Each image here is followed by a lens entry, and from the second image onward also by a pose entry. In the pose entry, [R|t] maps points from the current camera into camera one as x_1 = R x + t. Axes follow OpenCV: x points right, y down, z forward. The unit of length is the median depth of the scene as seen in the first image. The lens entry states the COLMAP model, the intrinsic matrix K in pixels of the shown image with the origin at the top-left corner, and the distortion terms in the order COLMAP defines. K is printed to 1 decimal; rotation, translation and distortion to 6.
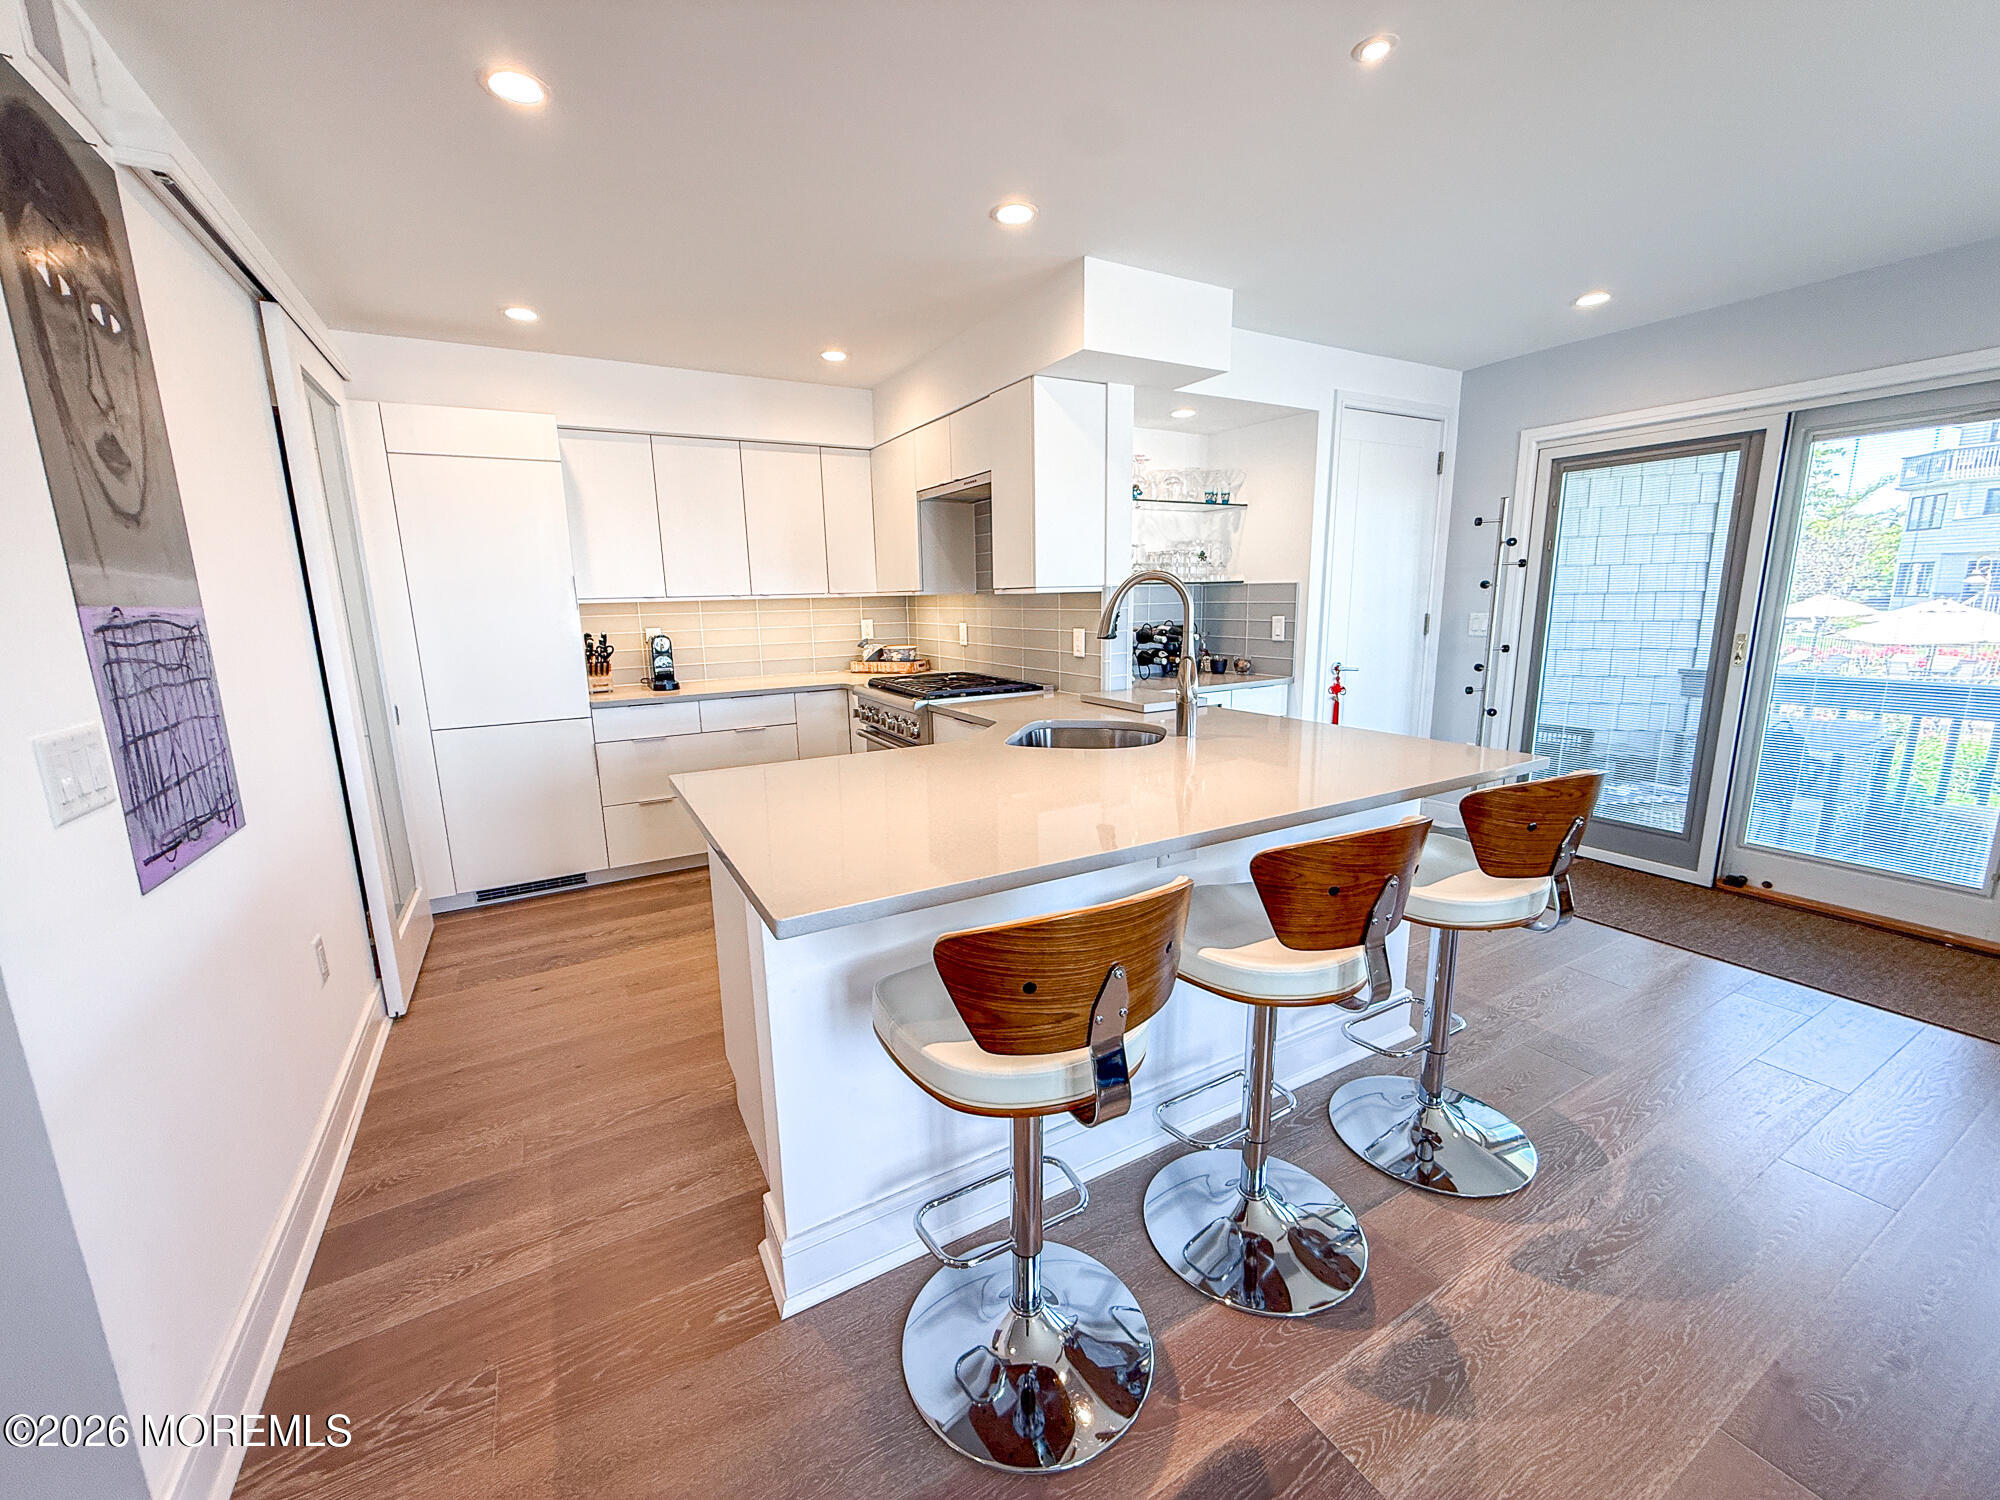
lens RADIAL K [[797.5, 0, 991.4], [0, 797.5, 748.6], [0, 0, 1]] dist [-0.000318, 0.000181]
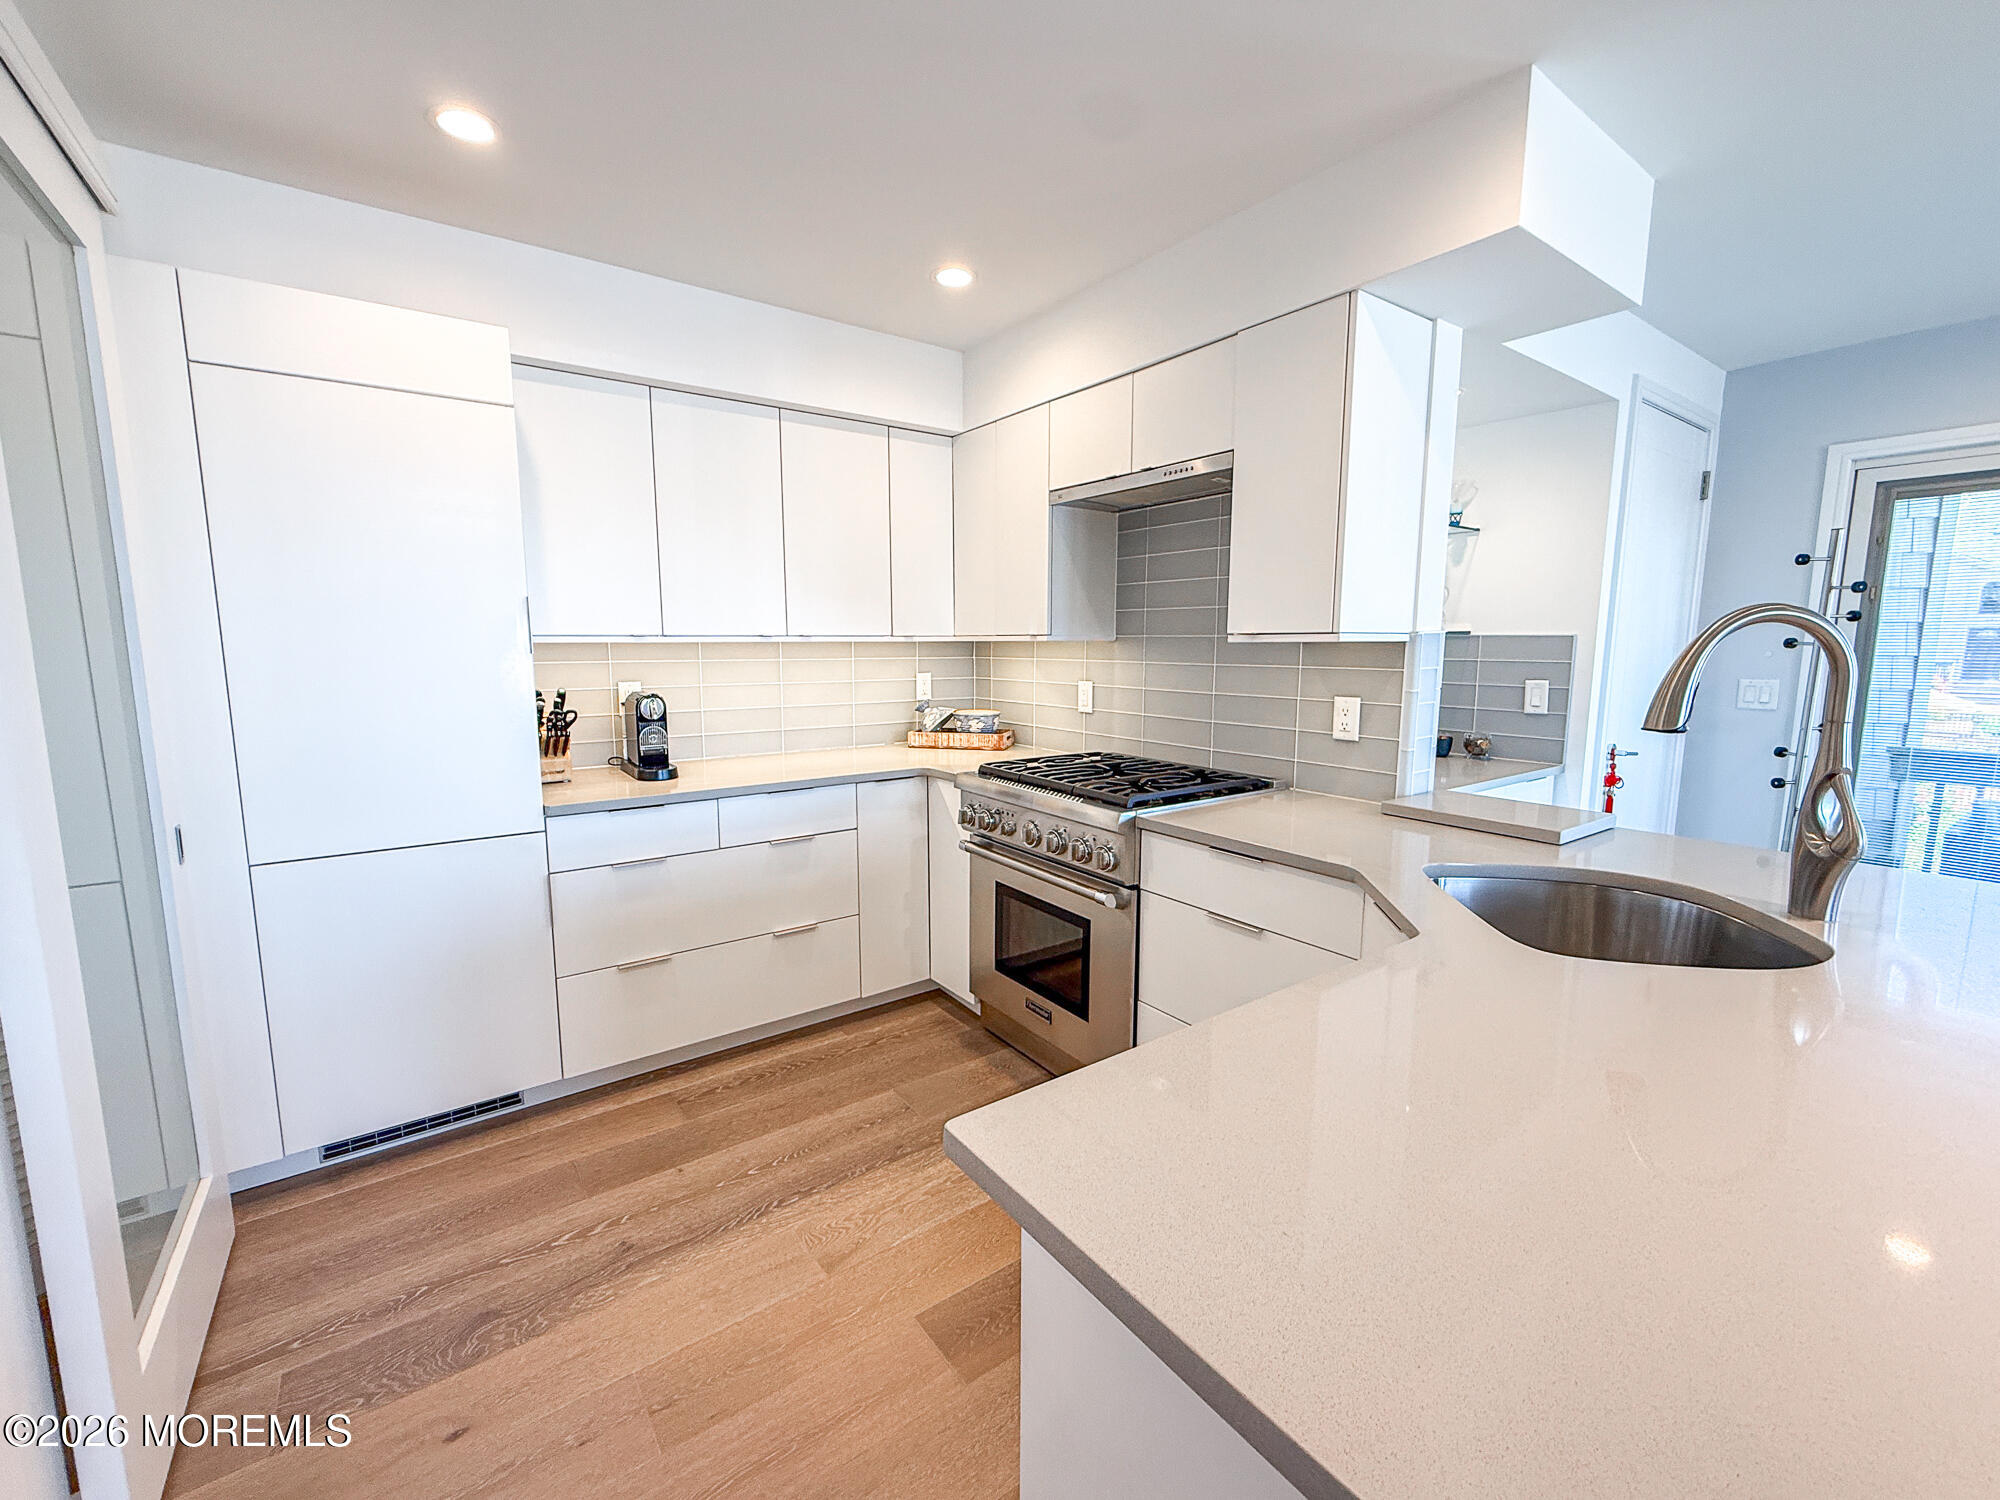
lens RADIAL K [[819.9, 0, 991.4], [0, 819.9, 750.5], [0, 0, 1]] dist [0.000083, 0.000028]
pose [[0.993471, 0.006263, 0.113914, -0.228566], [0.000622, 0.998180, -0.060305, -0.059670], [-0.114085, 0.059982, 0.991659, 0.332135]]
